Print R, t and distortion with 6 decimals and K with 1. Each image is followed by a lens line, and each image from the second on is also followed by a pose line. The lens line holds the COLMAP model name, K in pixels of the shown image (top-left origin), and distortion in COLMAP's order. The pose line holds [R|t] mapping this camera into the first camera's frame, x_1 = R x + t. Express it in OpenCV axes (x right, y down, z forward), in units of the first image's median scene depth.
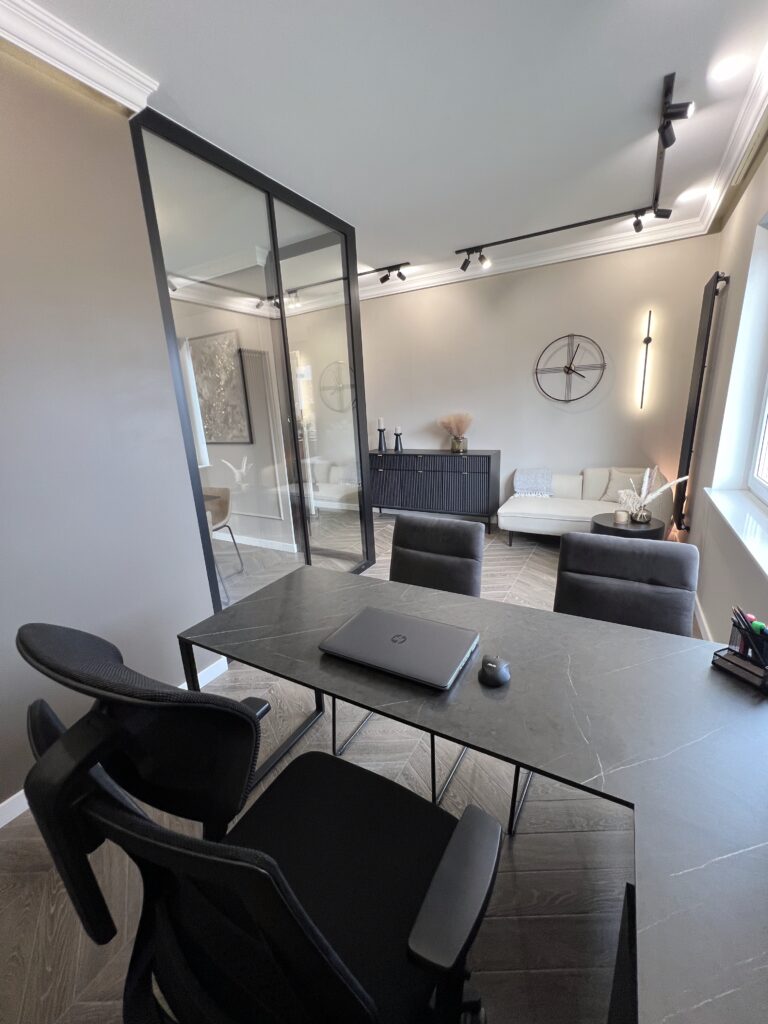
lens RADIAL K [[411.3, 0, 387.1], [0, 411.3, 509.7], [0, 0, 1]] dist [-0.003299, 0.000345]
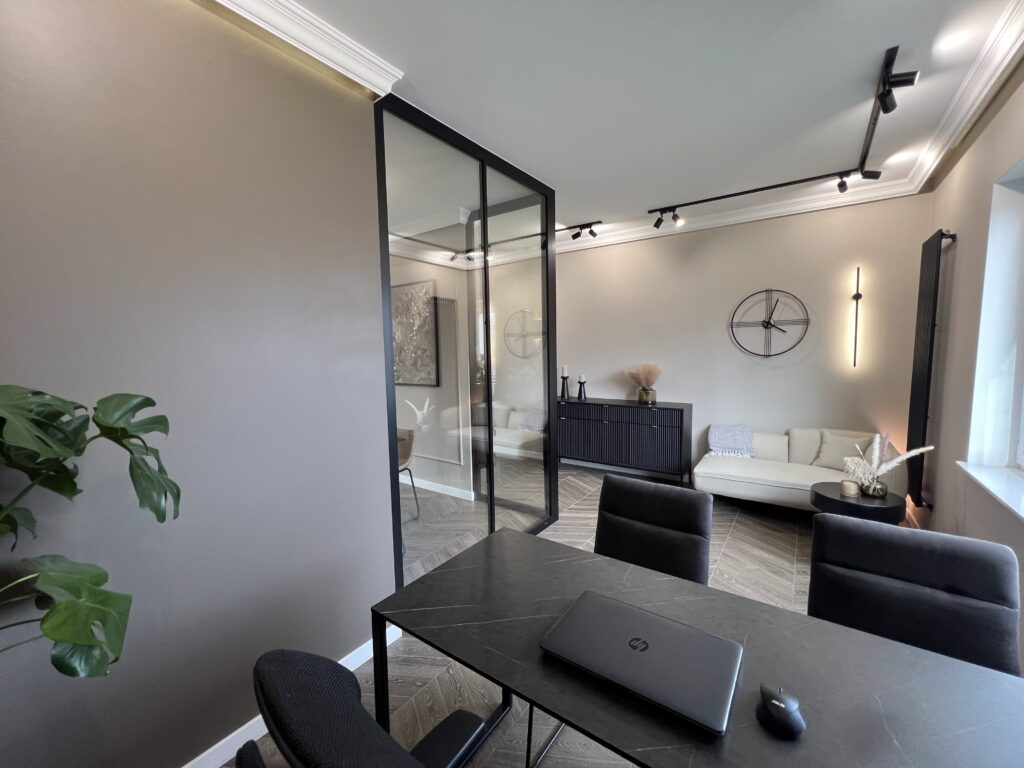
lens RADIAL K [[411.3, 0, 512.0], [0, 411.3, 382.5], [0, 0, 1]] dist [-0.003299, 0.000345]
pose [[0.993724, 0.040391, -0.104312, -0.048607], [-0.057469, 0.984399, -0.166302, -0.013862], [0.095968, 0.171253, 0.980542, 0.029214]]
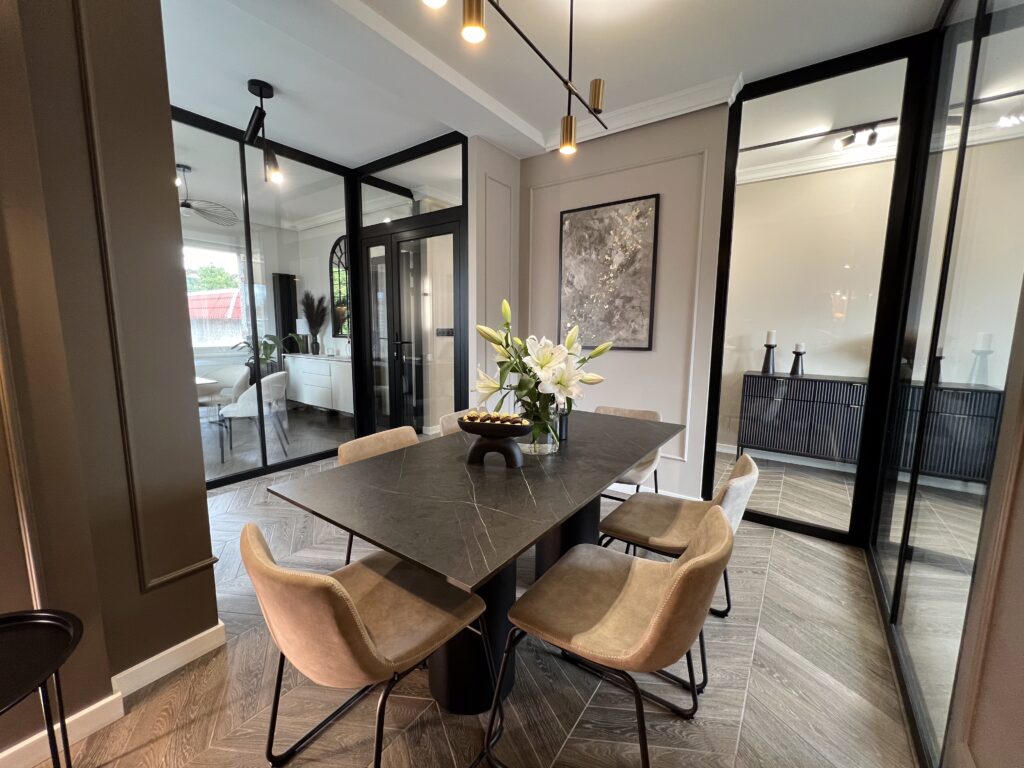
lens RADIAL K [[411.3, 0, 506.2], [0, 411.3, 386.8], [0, 0, 1]] dist [-0.003299, 0.000345]
pose [[0.992782, 0.074386, -0.094075, -0.560959], [-0.084486, 0.990513, -0.108379, 0.002461], [0.085121, 0.115545, 0.989648, 0.303588]]
